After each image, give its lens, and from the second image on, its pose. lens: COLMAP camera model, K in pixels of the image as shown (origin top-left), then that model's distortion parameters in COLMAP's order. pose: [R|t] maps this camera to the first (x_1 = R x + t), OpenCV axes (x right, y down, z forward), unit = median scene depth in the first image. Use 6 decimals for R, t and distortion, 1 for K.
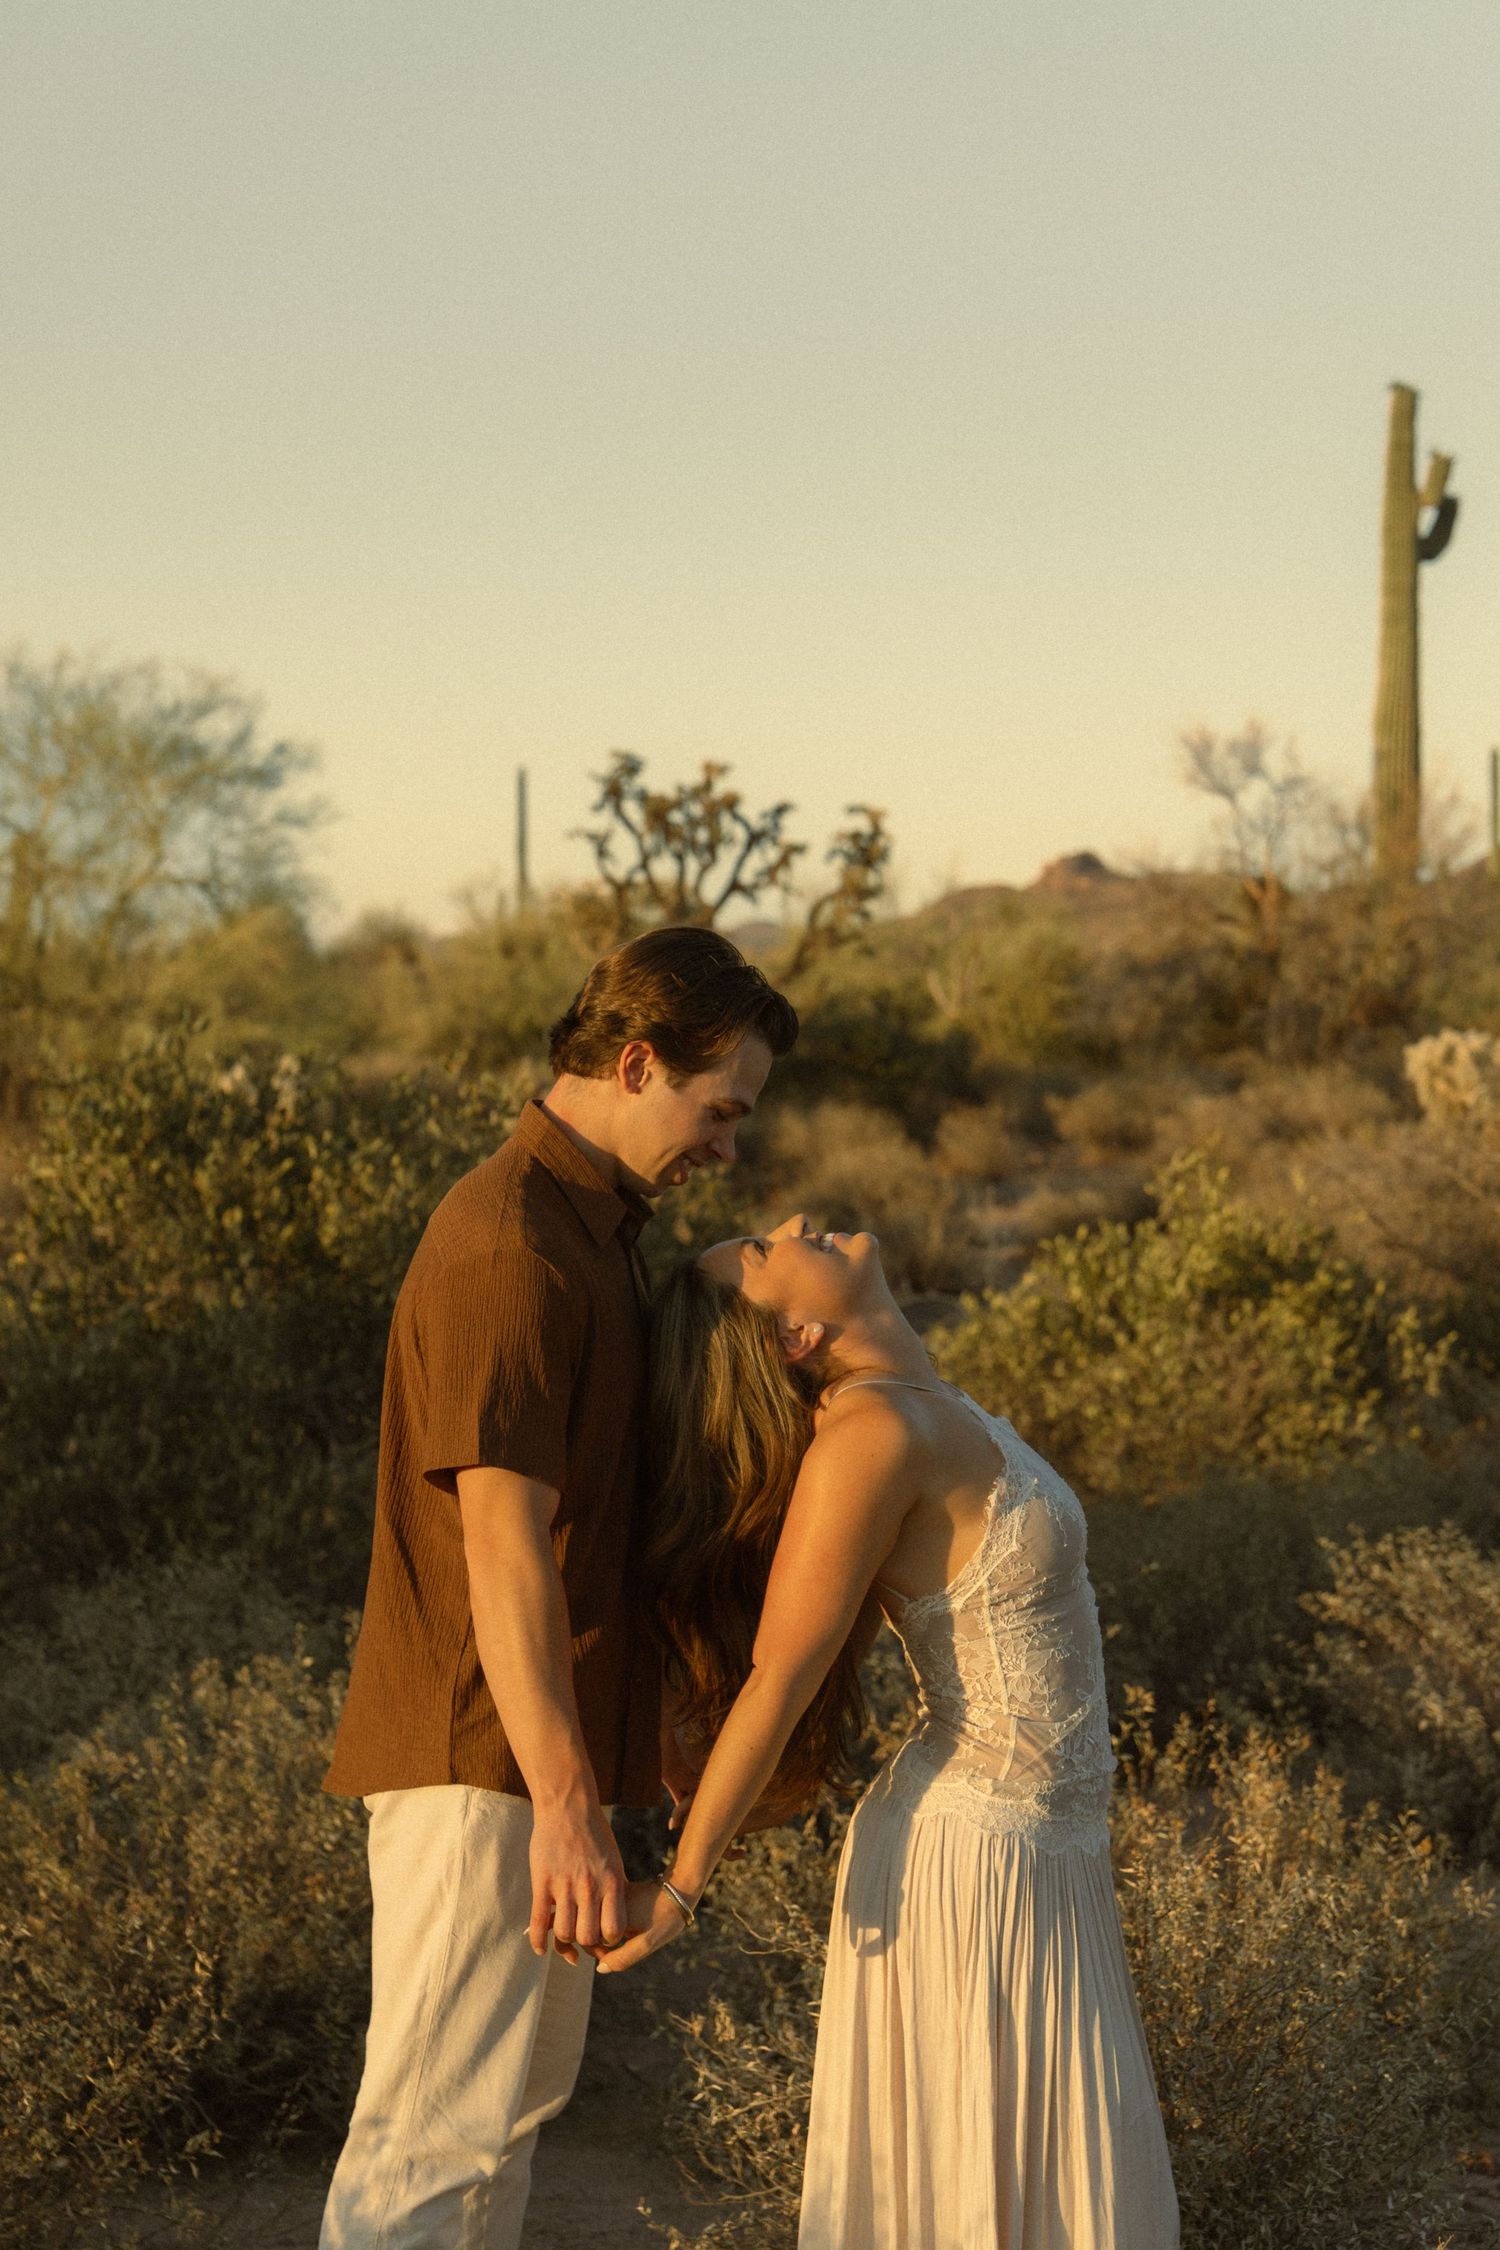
lens RADIAL K [[4180.7, 0, 750.0], [0, 4180.7, 1125.0], [0, 0, 1]] dist [-0.513648, 6.885041]
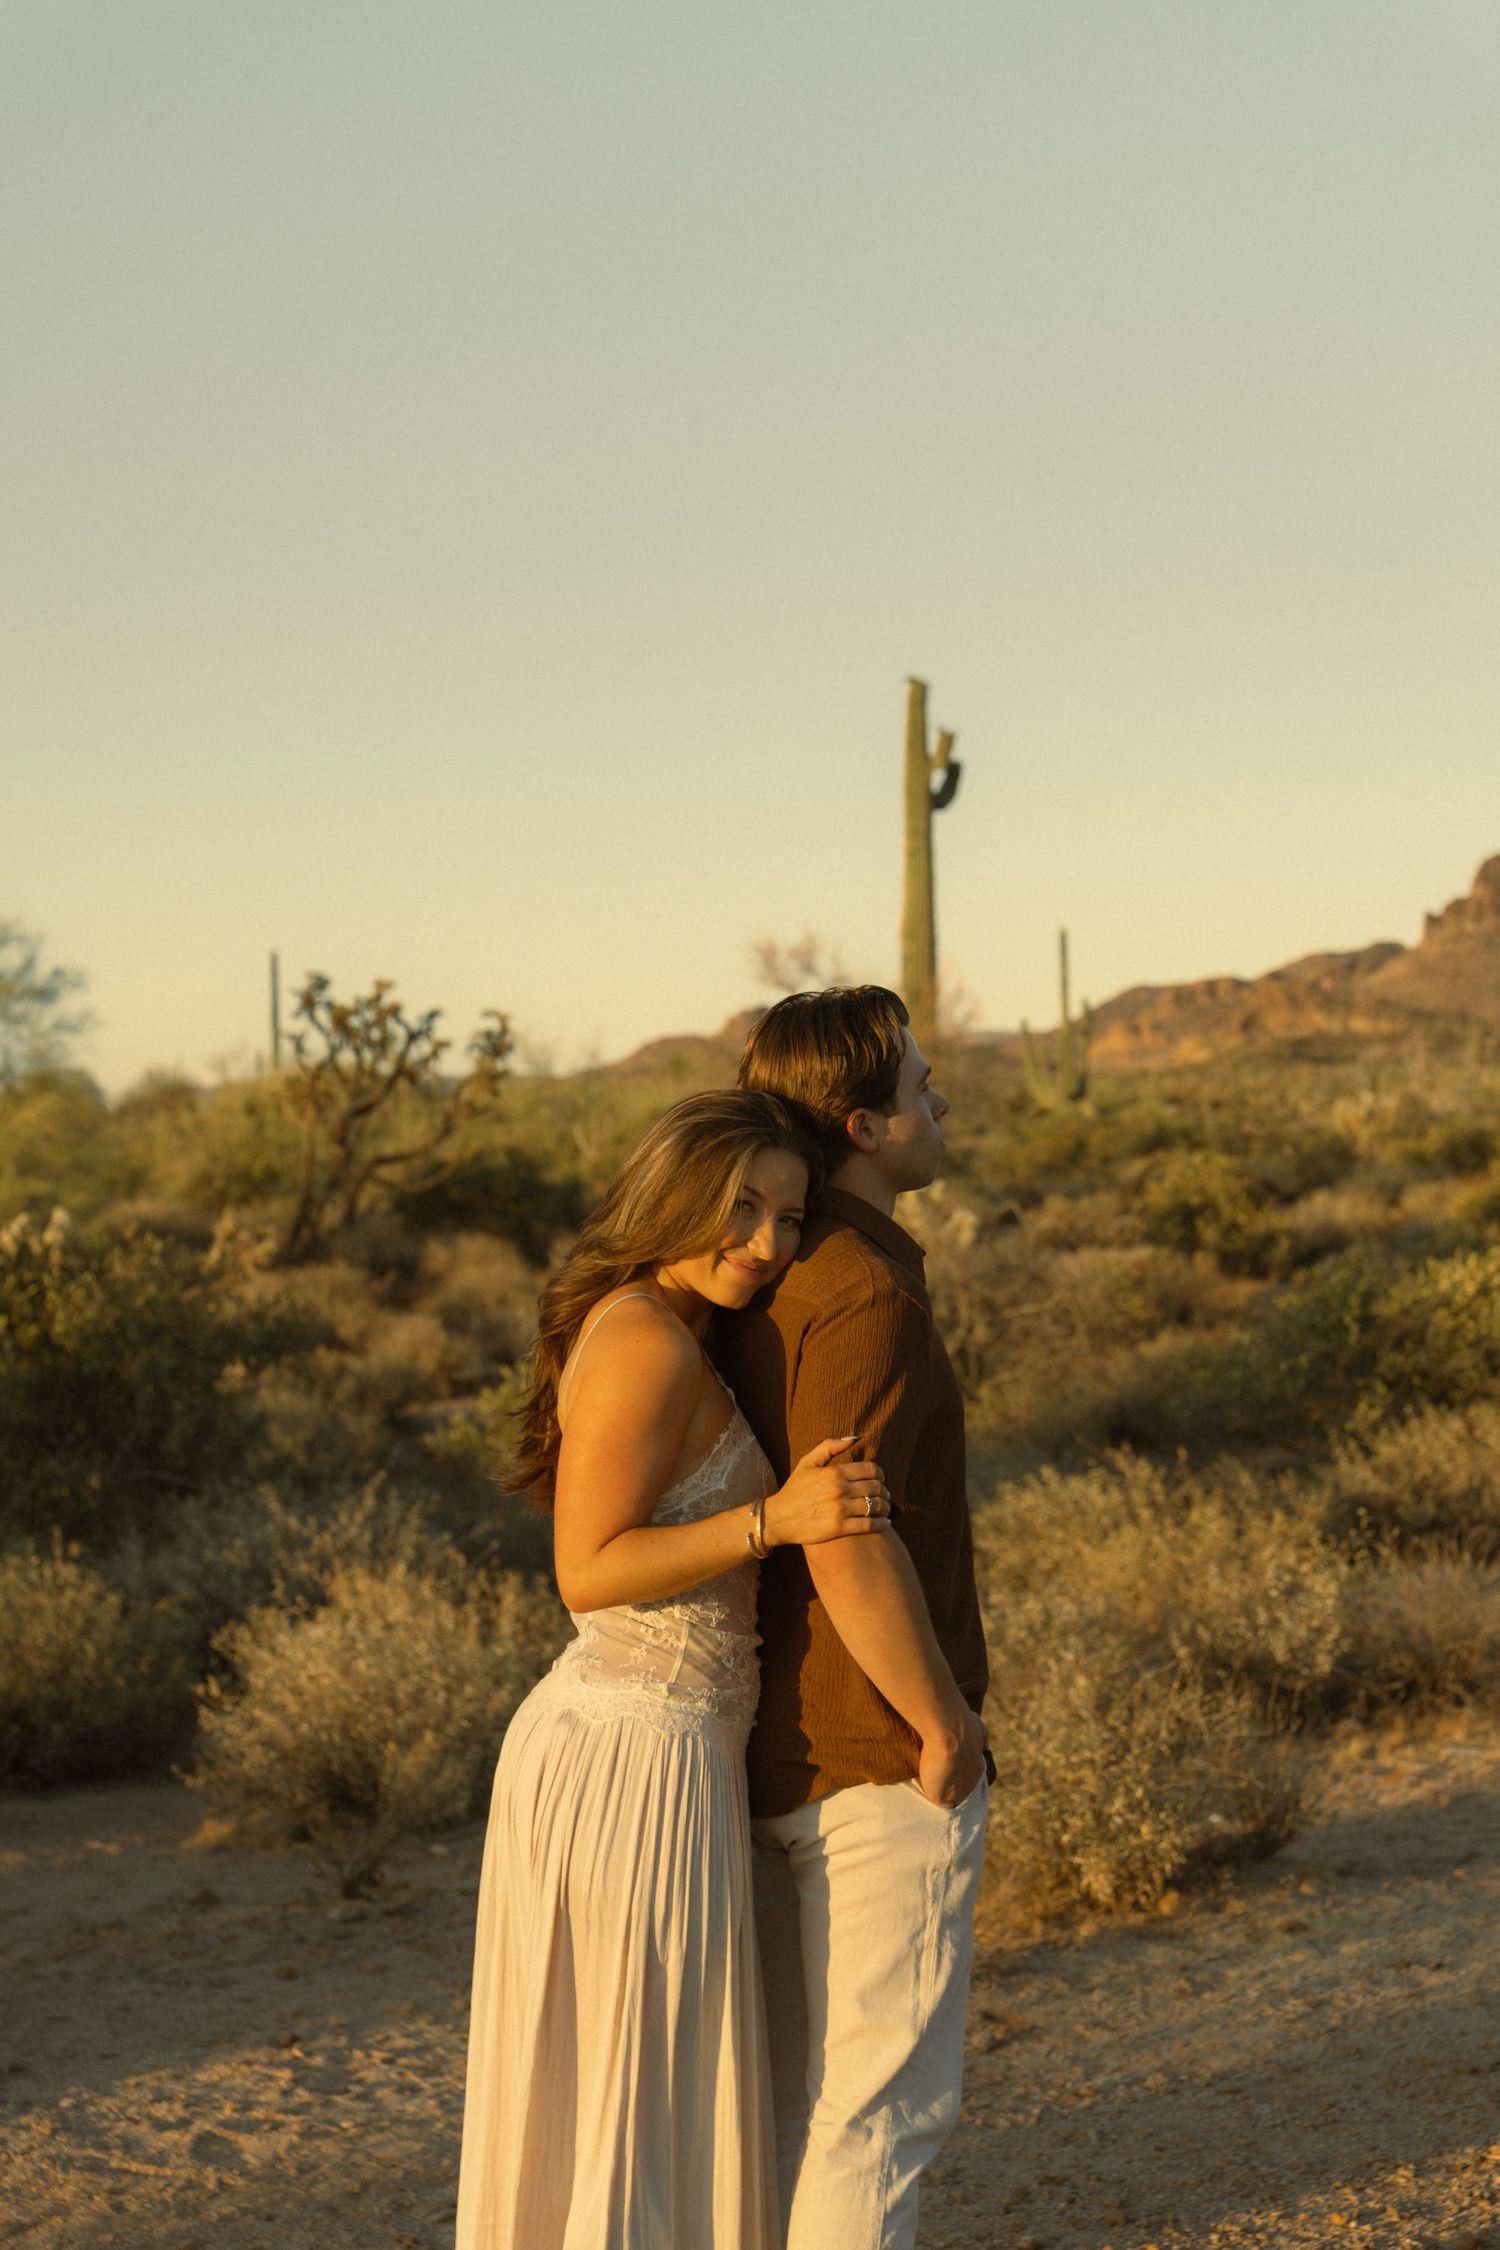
lens RADIAL K [[3629.7, 0, 750.0], [0, 3629.7, 1125.0], [0, 0, 1]] dist [-0.226247, 2.082539]
pose [[0.997474, -0.013753, 0.069687, 0.028294], [0.015905, 0.999411, -0.030423, -0.002958], [-0.069227, 0.031455, 0.997105, -0.175810]]
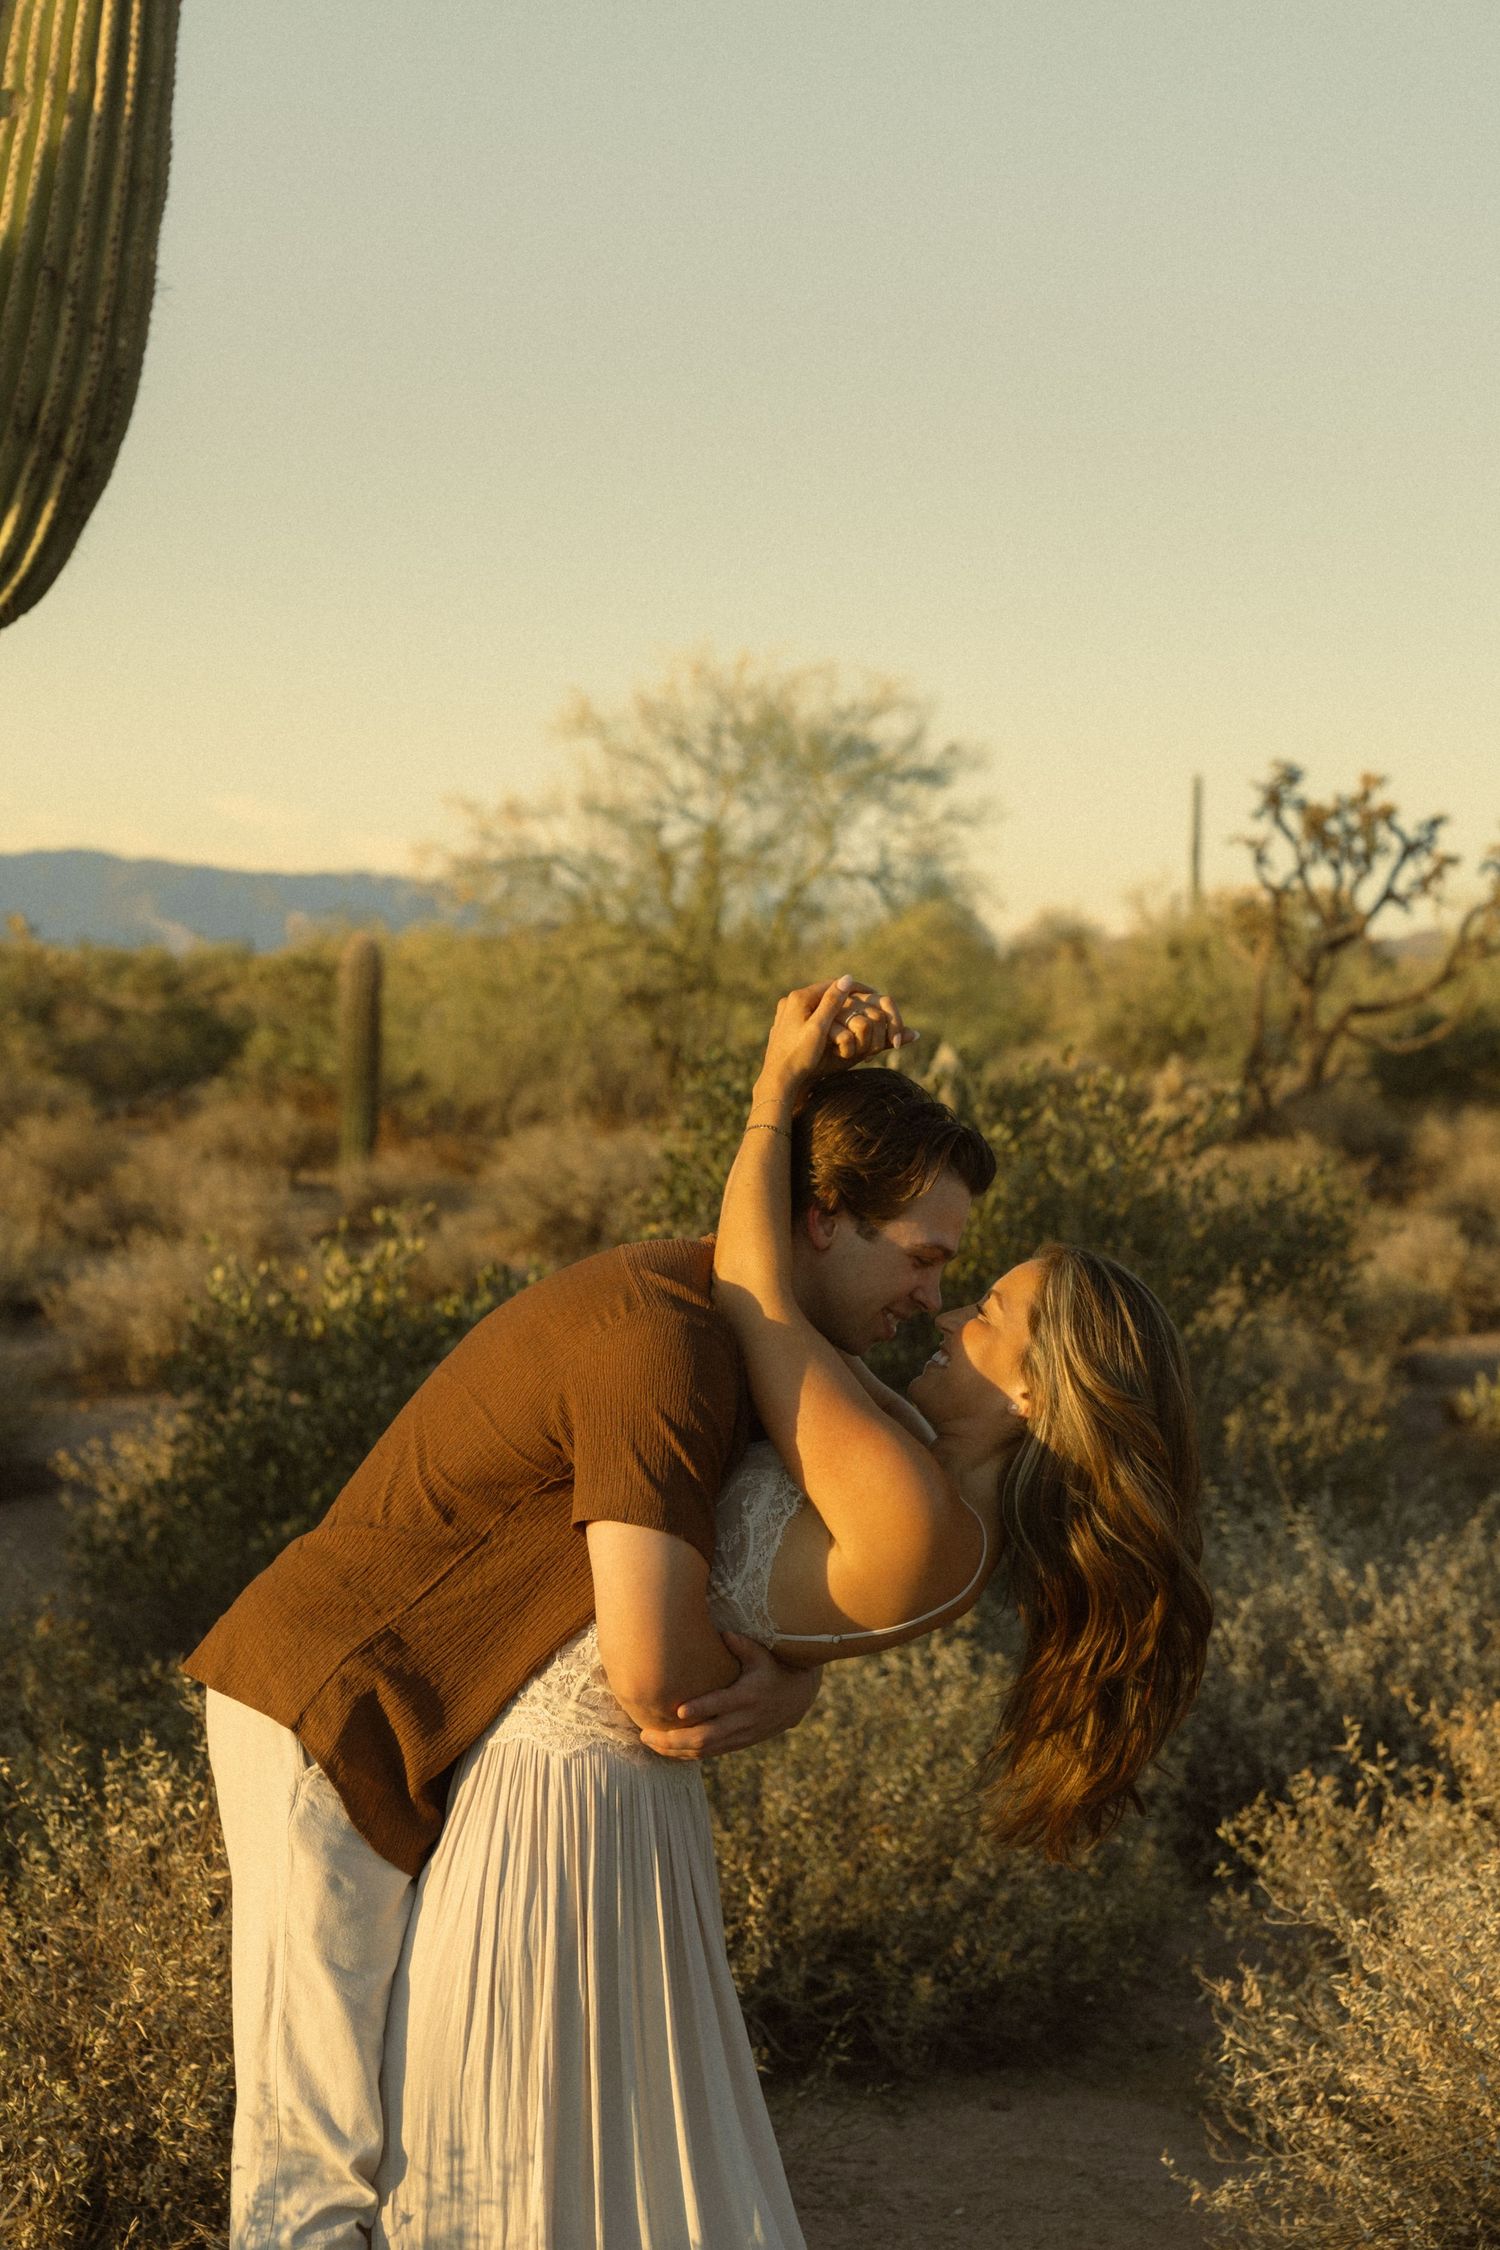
lens RADIAL K [[4039.5, 0, 750.0], [0, 4039.5, 1125.0], [0, 0, 1]] dist [-0.321647, 3.751909]
pose [[0.985907, 0.034222, -0.163756, 0.005252], [-0.033955, 0.999414, 0.004431, 0.000328], [0.163812, 0.001192, 0.986491, -0.001261]]
